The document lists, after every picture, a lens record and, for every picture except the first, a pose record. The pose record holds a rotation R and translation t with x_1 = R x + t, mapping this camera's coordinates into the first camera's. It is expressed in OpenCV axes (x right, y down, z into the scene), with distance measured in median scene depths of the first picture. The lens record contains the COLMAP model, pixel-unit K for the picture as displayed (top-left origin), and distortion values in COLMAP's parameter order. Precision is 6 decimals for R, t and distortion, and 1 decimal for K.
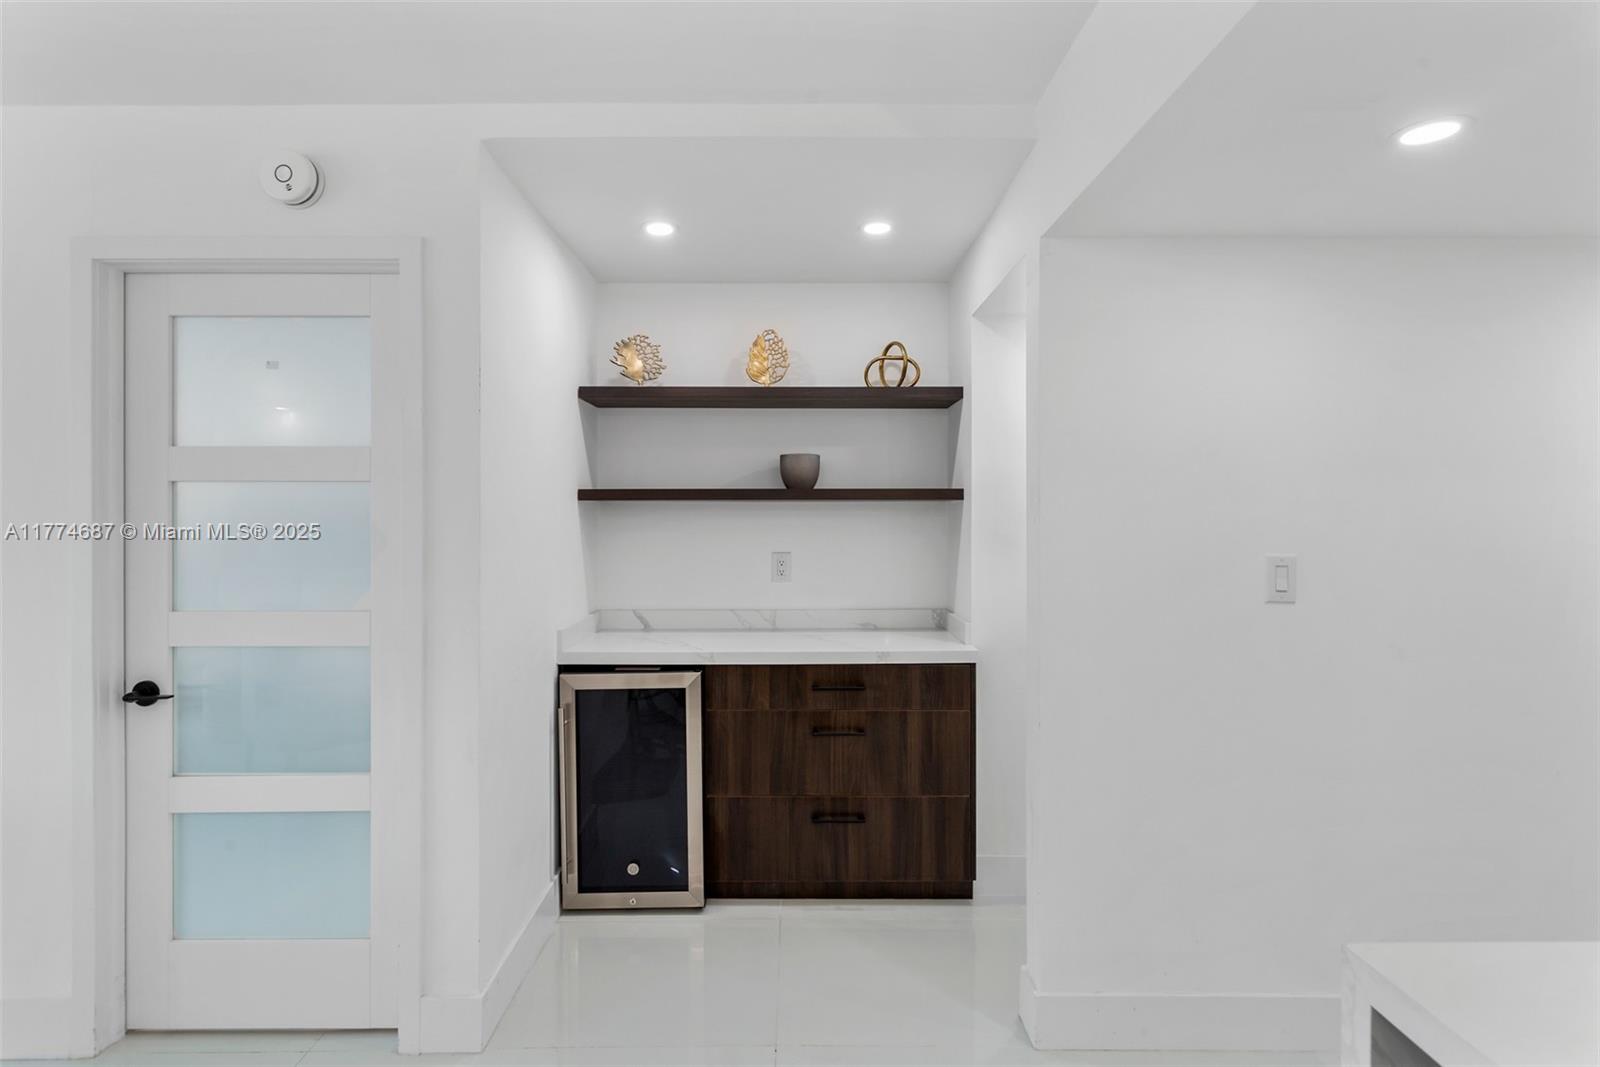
lens RADIAL K [[774.4, 0, 782.1], [0, 774.4, 513.0], [0, 0, 1]] dist [-0.000571, 0.004405]
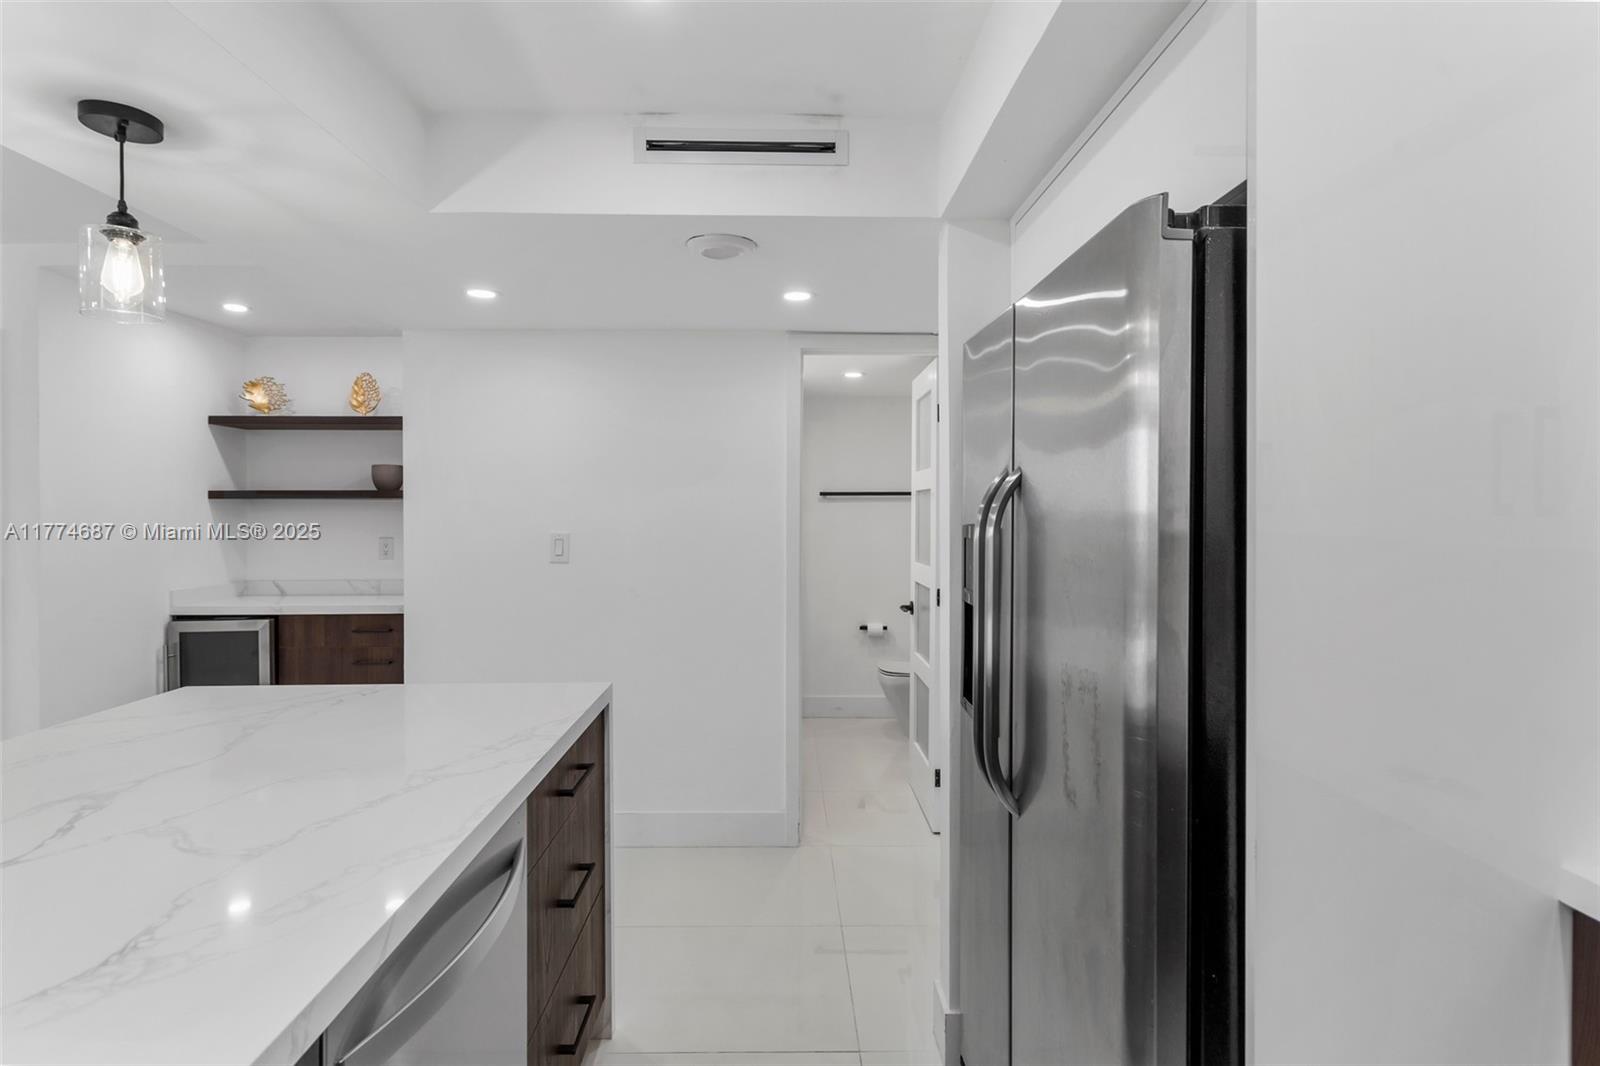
lens RADIAL K [[774.4, 0, 794.4], [0, 774.4, 524.5], [0, 0, 1]] dist [-0.000571, 0.004405]
pose [[0.999998, -0.001878, 0.000917, 0.810297], [0.001868, 0.999936, 0.011174, 0.016468], [-0.000938, -0.011173, 0.999937, -0.396366]]
